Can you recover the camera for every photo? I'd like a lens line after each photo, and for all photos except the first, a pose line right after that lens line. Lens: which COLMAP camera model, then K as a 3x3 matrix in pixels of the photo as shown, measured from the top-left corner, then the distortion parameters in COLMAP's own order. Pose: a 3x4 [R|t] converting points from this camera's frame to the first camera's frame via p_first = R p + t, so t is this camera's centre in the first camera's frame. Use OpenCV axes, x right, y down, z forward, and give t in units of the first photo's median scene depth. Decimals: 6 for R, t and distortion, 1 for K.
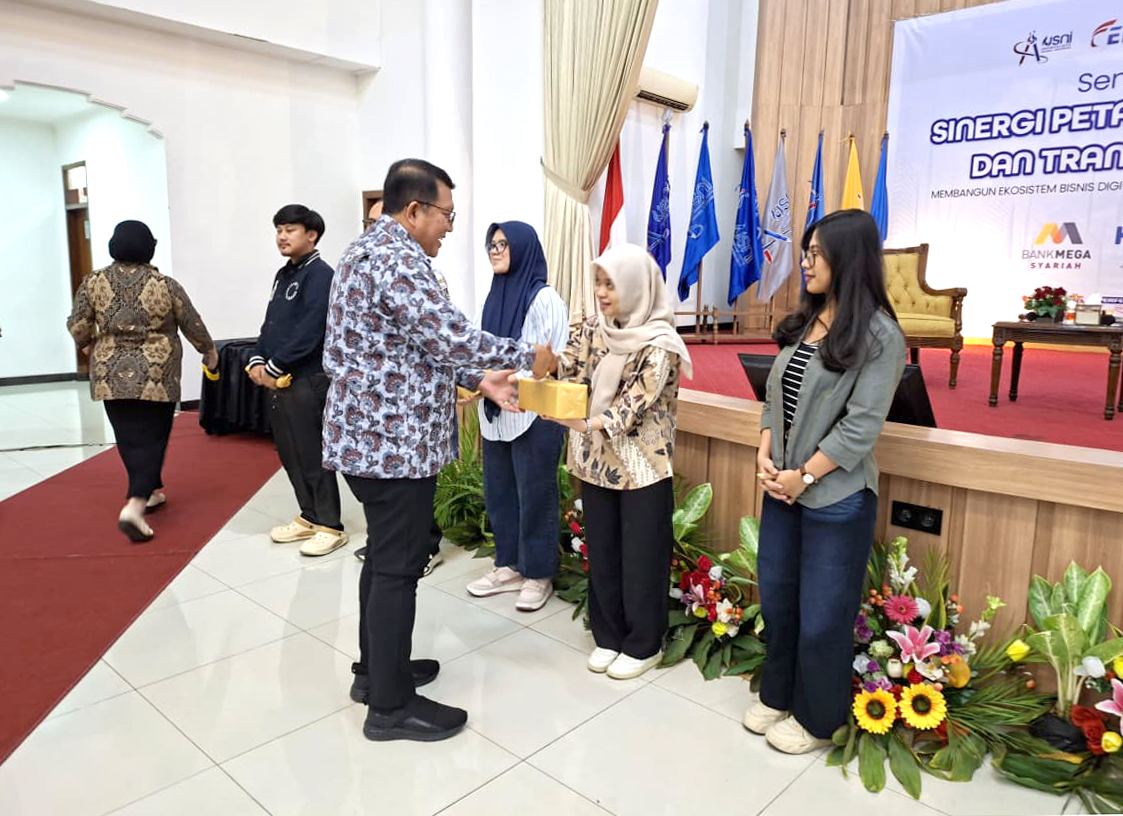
lens RADIAL K [[808.6, 0, 548.0], [0, 808.6, 412.5], [0, 0, 1]] dist [-0.000031, -0.003896]
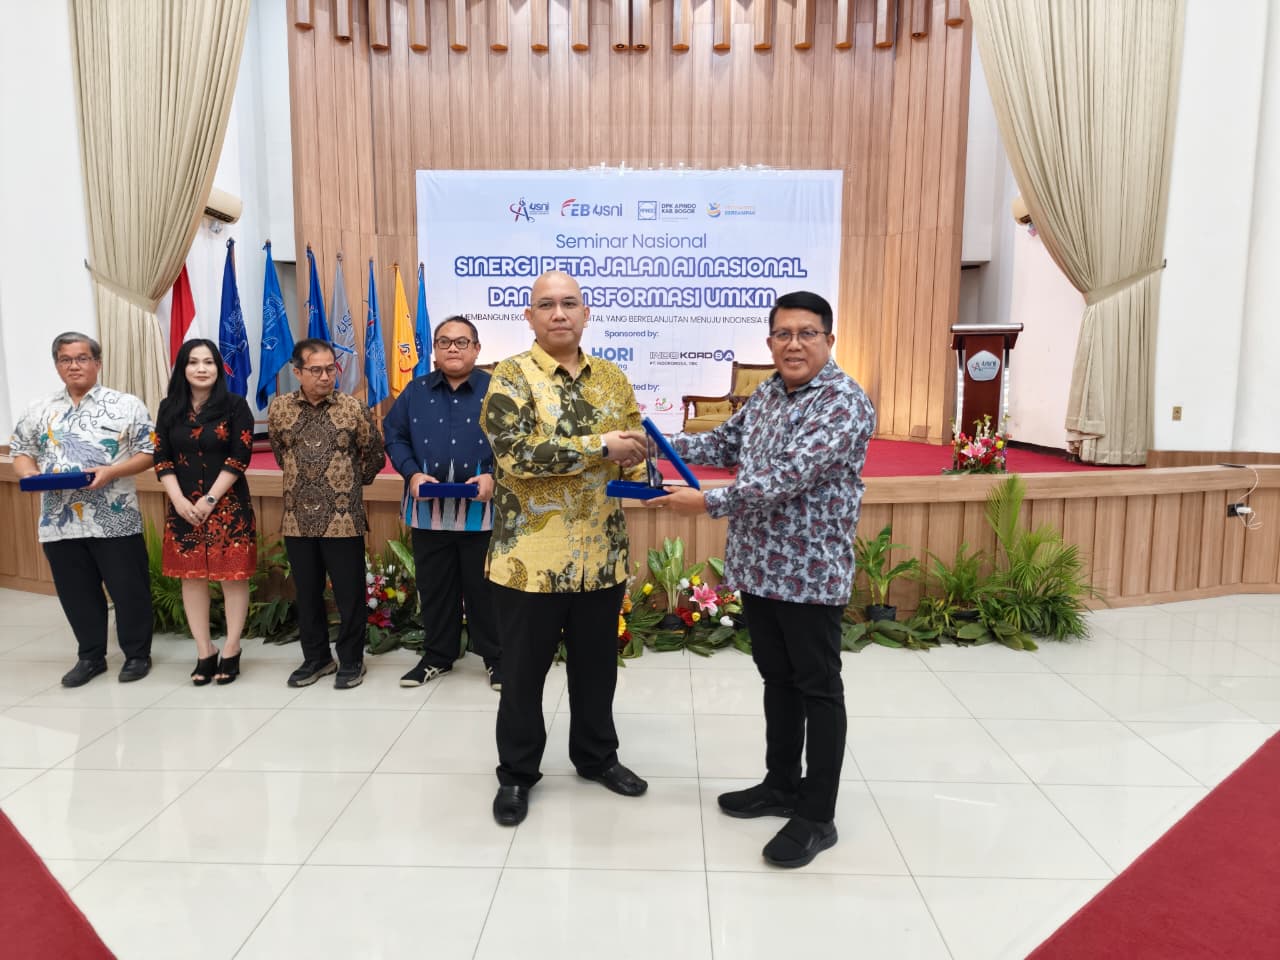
lens RADIAL K [[890.8, 0, 639.3], [0, 890.8, 492.7], [0, 0, 1]] dist [0.004319, 0.005116]
pose [[0.746240, -0.089306, 0.659660, -0.244739], [0.115951, 0.993249, 0.003299, 0.019410], [-0.655501, 0.074026, 0.751557, -0.167708]]
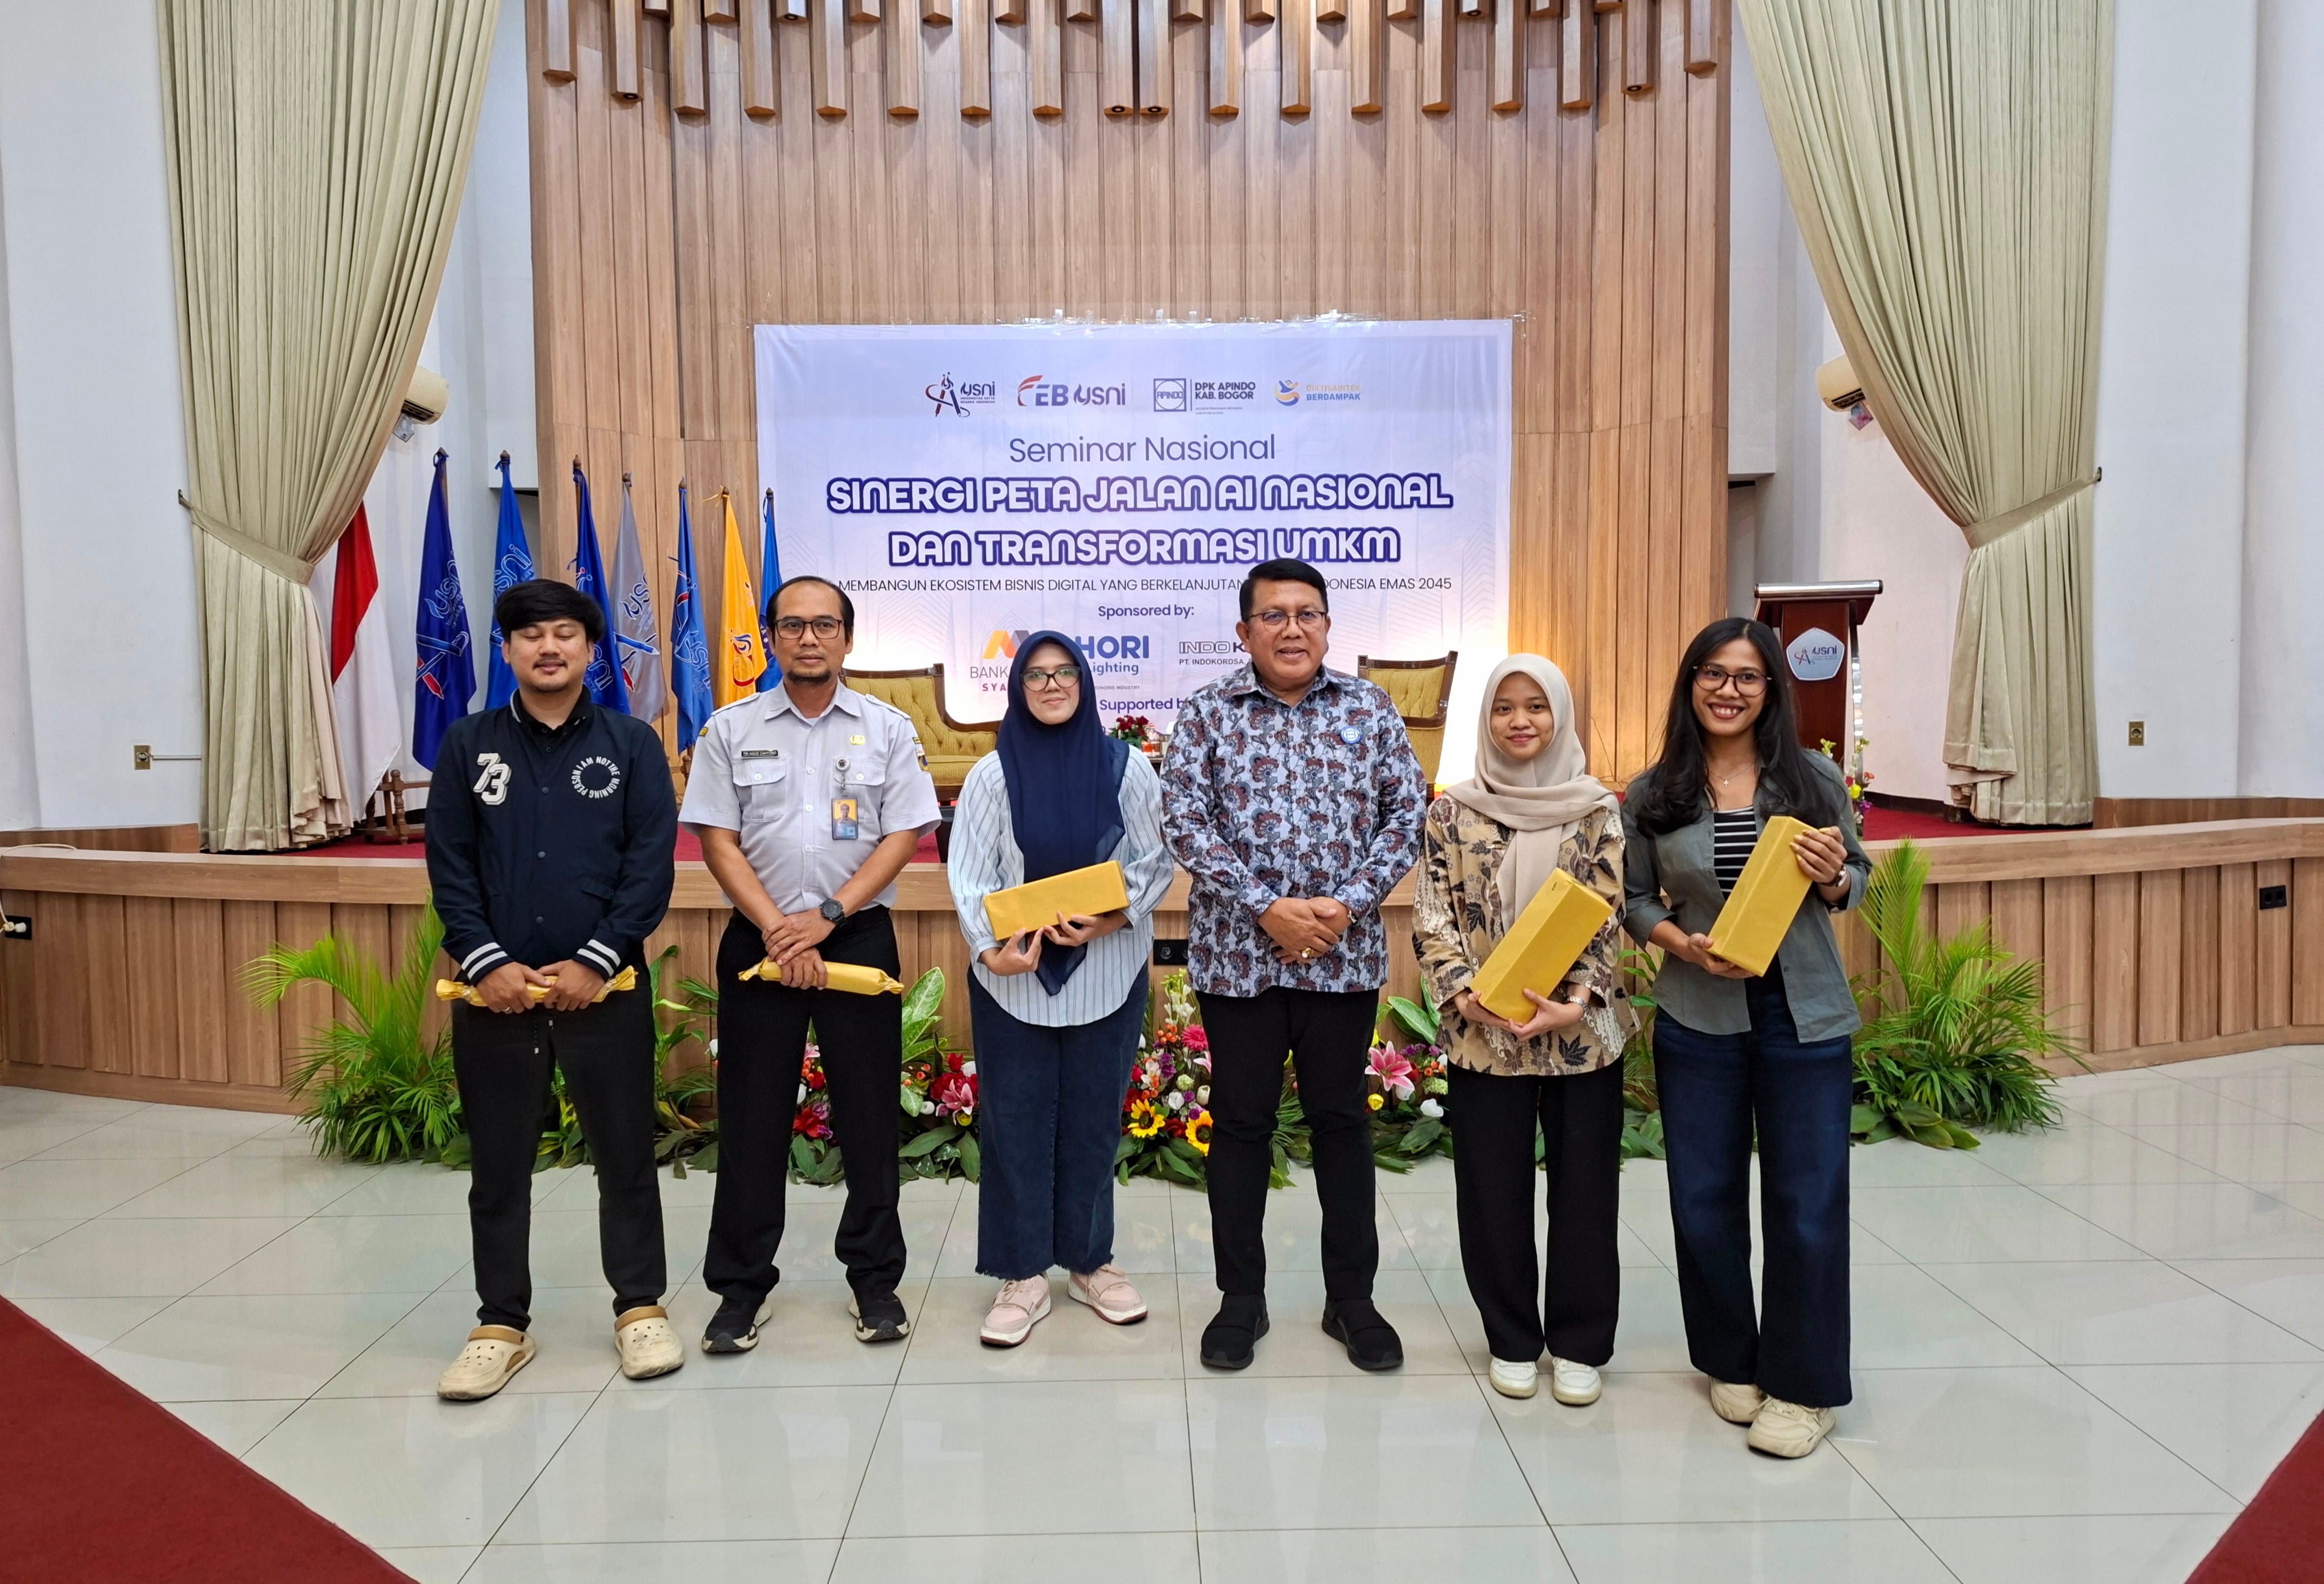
lens RADIAL K [[1624.3, 0, 1153.1], [0, 1624.3, 793.3], [0, 0, 1]] dist [0.092178, -0.139720]
pose [[0.719152, -0.059865, 0.692269, -0.309551], [0.137113, 0.988919, -0.056919, 0.016262], [-0.681190, 0.135852, 0.719392, -0.142977]]
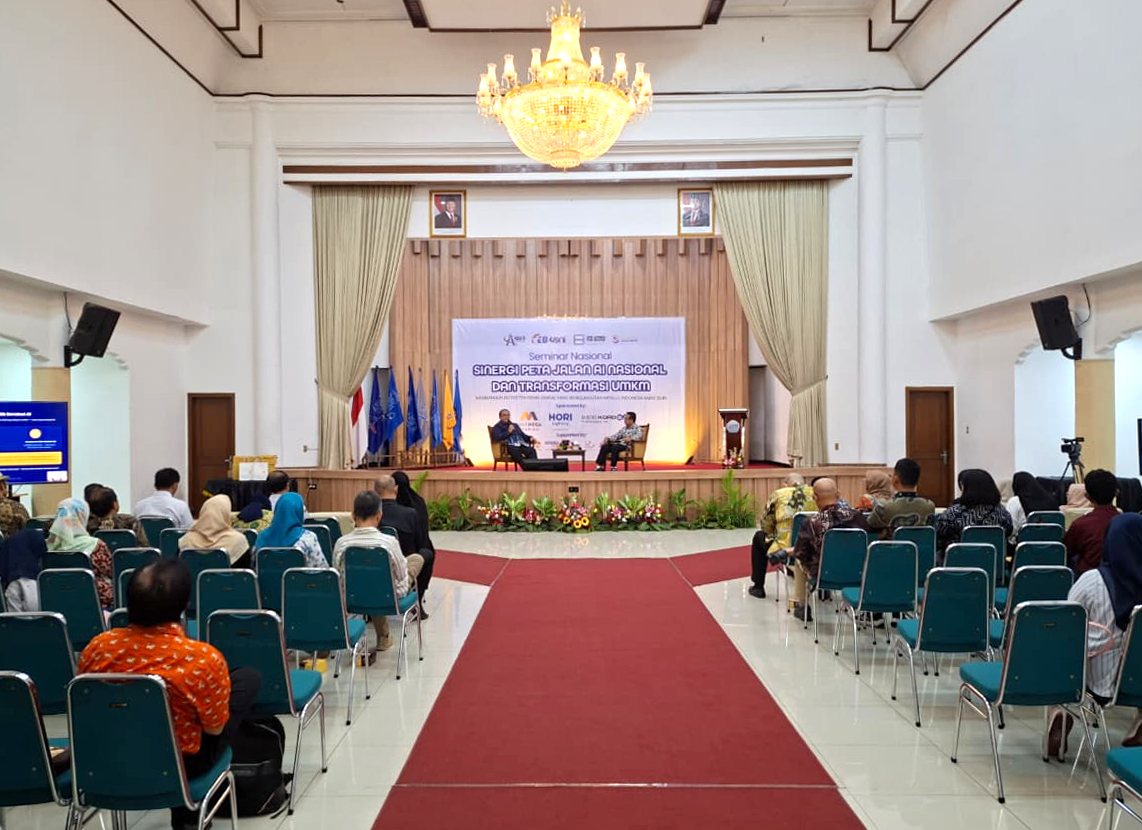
lens RADIAL K [[822.3, 0, 557.3], [0, 822.3, 419.6], [0, 0, 1]] dist [-0.000031, -0.003896]
pose [[0.738322, -0.008457, 0.674395, -0.915355], [0.126759, 0.983843, -0.126436, 0.102459], [-0.662429, 0.178836, 0.727465, -0.794592]]
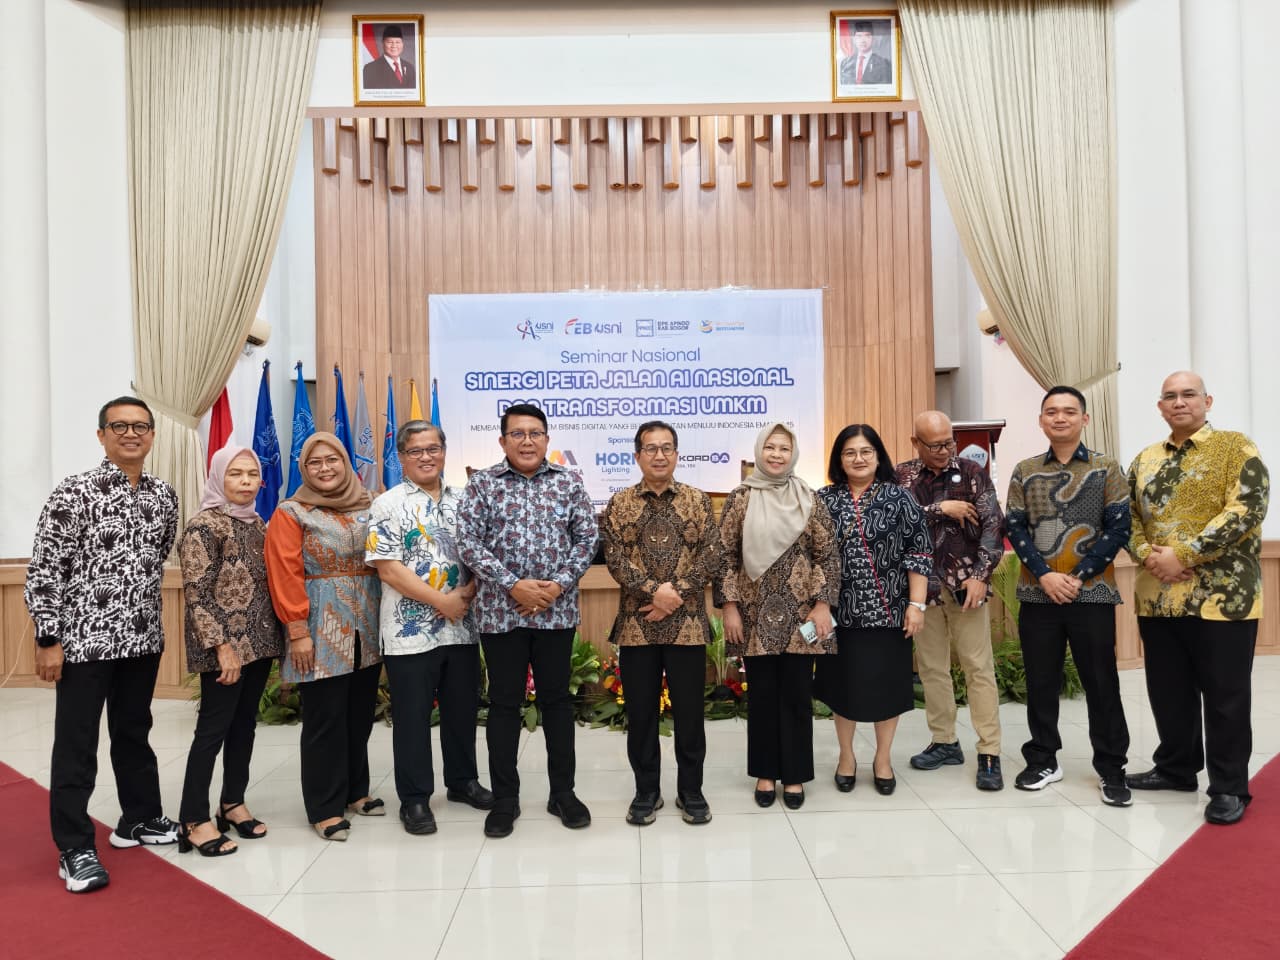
lens RADIAL K [[887.2, 0, 647.6], [0, 887.2, 483.5], [0, 0, 1]] dist [0.003459, 0.001314]
pose [[0.715843, -0.018478, 0.698017, -0.328619], [0.145060, 0.981776, -0.122776, 0.031271], [-0.683028, 0.189142, 0.705477, -0.175820]]
